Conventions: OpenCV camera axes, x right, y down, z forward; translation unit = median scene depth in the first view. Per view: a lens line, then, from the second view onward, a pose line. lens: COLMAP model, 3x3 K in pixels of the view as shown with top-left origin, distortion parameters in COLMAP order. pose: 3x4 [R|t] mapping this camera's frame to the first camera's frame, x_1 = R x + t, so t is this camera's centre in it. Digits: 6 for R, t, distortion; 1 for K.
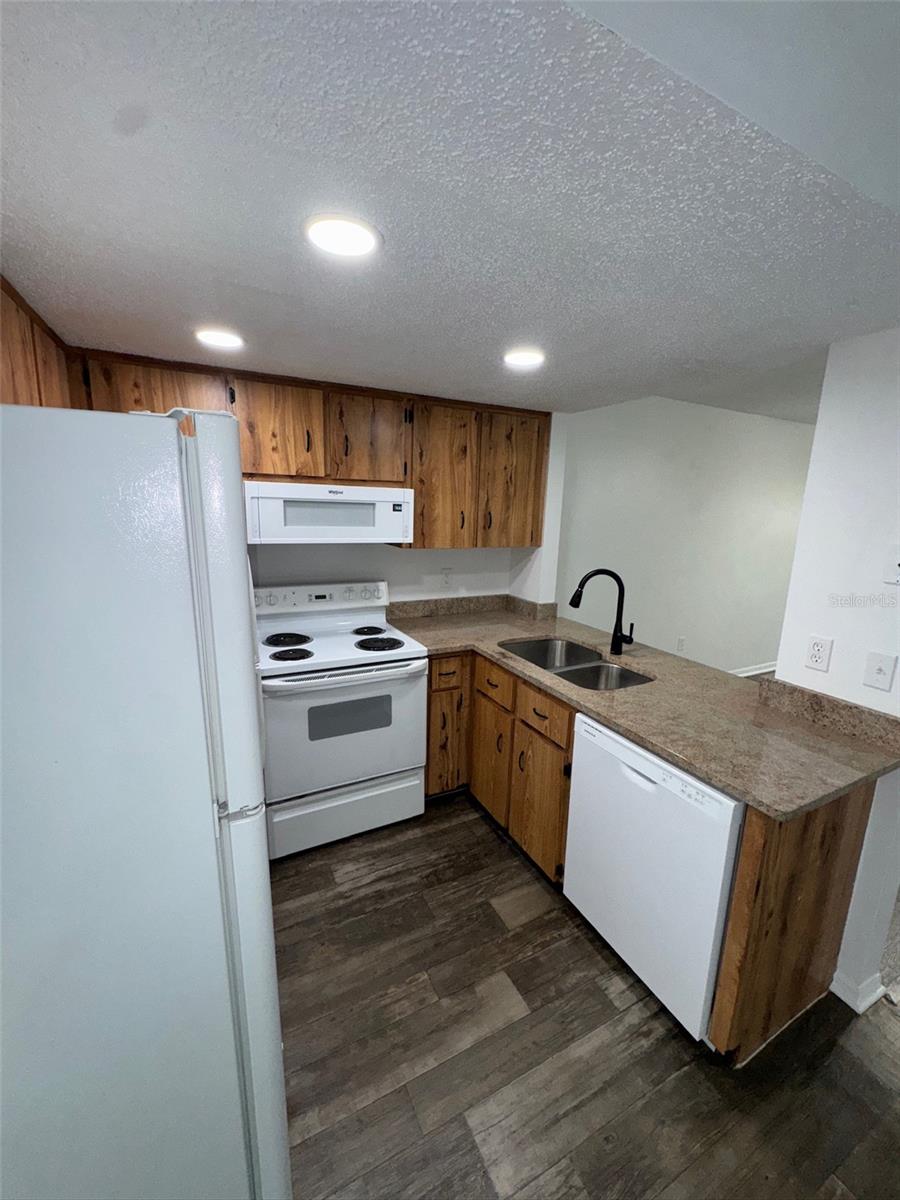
lens RADIAL K [[479.5, 0, 454.0], [0, 479.5, 599.4], [0, 0, 1]] dist [-0.002201, 0.000287]
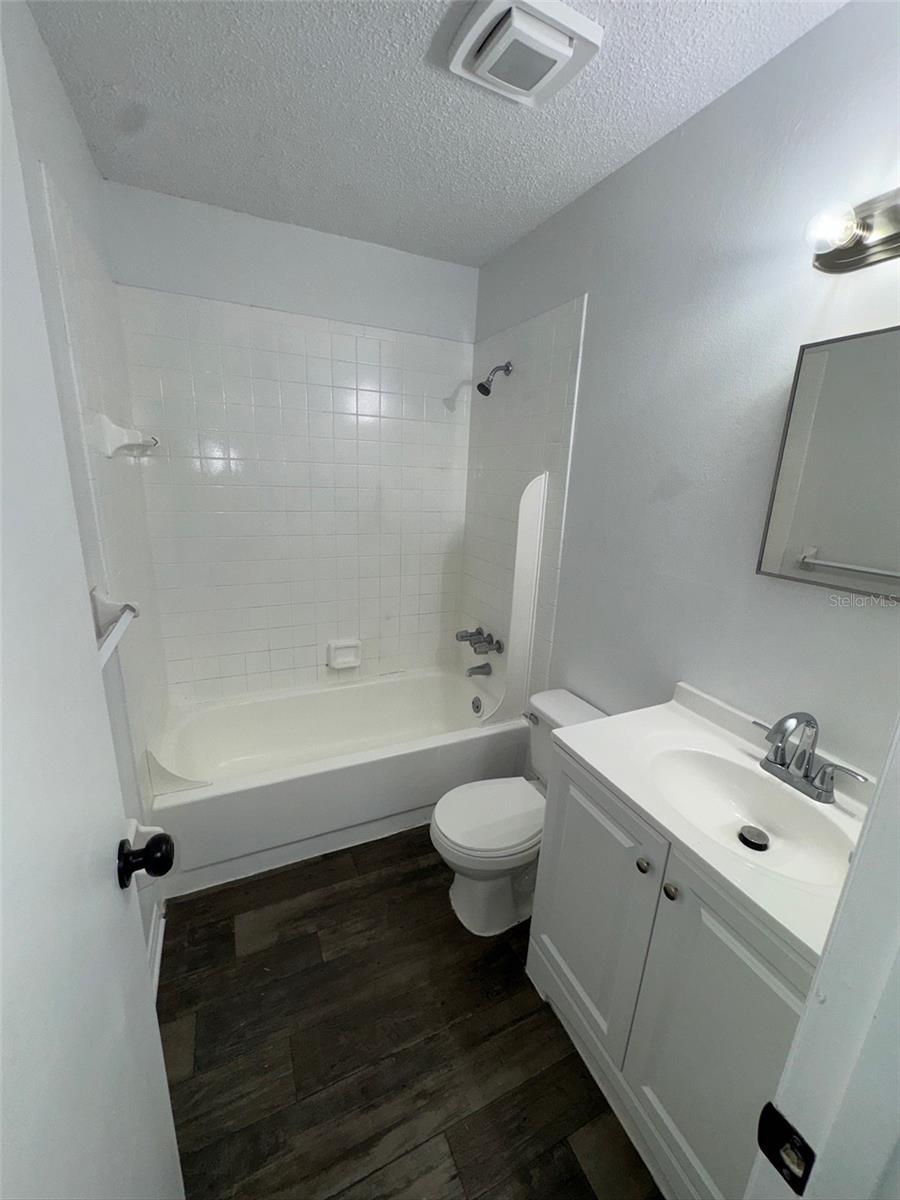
lens RADIAL K [[479.5, 0, 449.8], [0, 479.5, 594.8], [0, 0, 1]] dist [-0.002201, 0.000287]
pose [[-0.997001, -0.071817, 0.028847, -0.209509], [-0.052401, 0.900693, 0.431285, -0.188190], [-0.056956, 0.428480, -0.901754, 1.152985]]
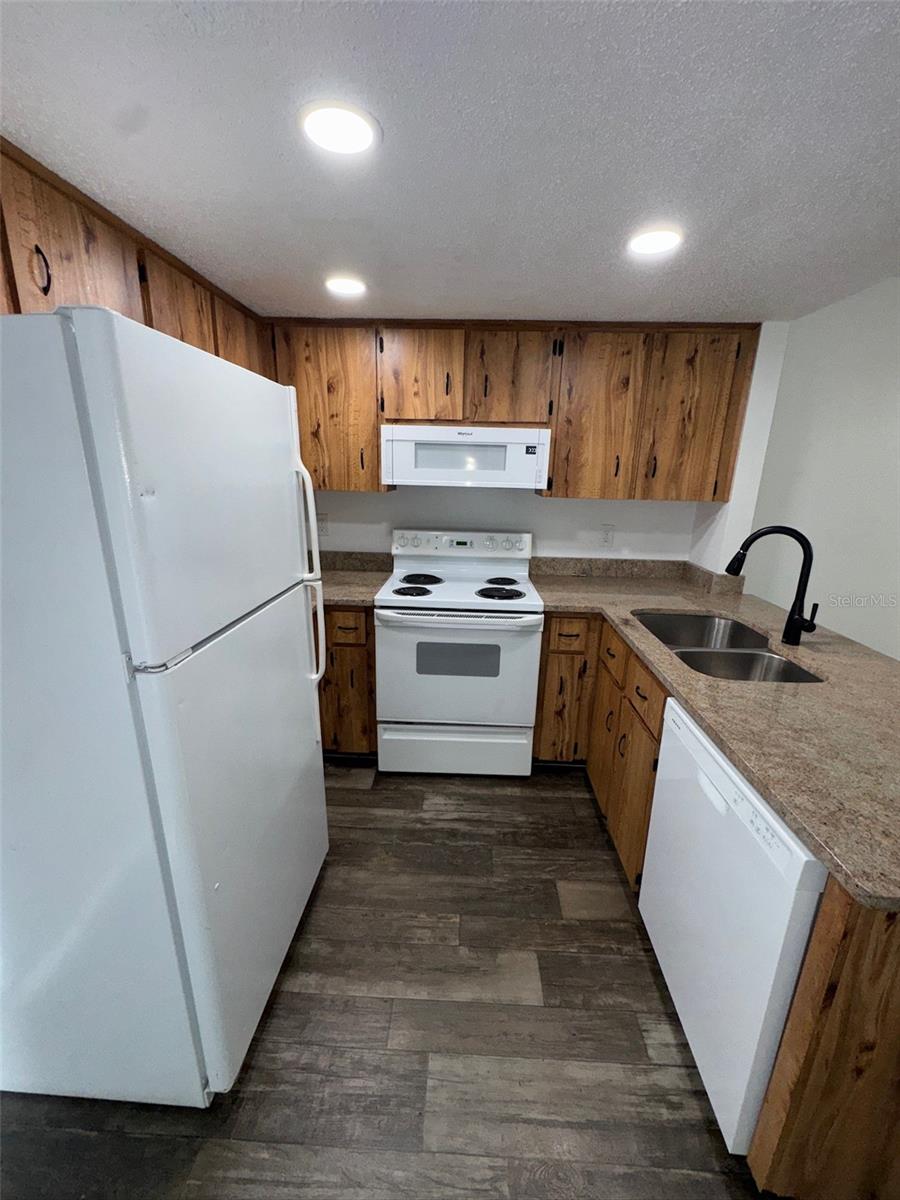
lens RADIAL K [[479.5, 0, 453.0], [0, 479.5, 599.7], [0, 0, 1]] dist [-0.002201, 0.000287]
pose [[0.870120, 0.122315, -0.477421, 0.246899], [-0.093360, 0.992081, 0.084018, 0.035415], [0.483917, -0.028534, 0.874649, 0.111017]]
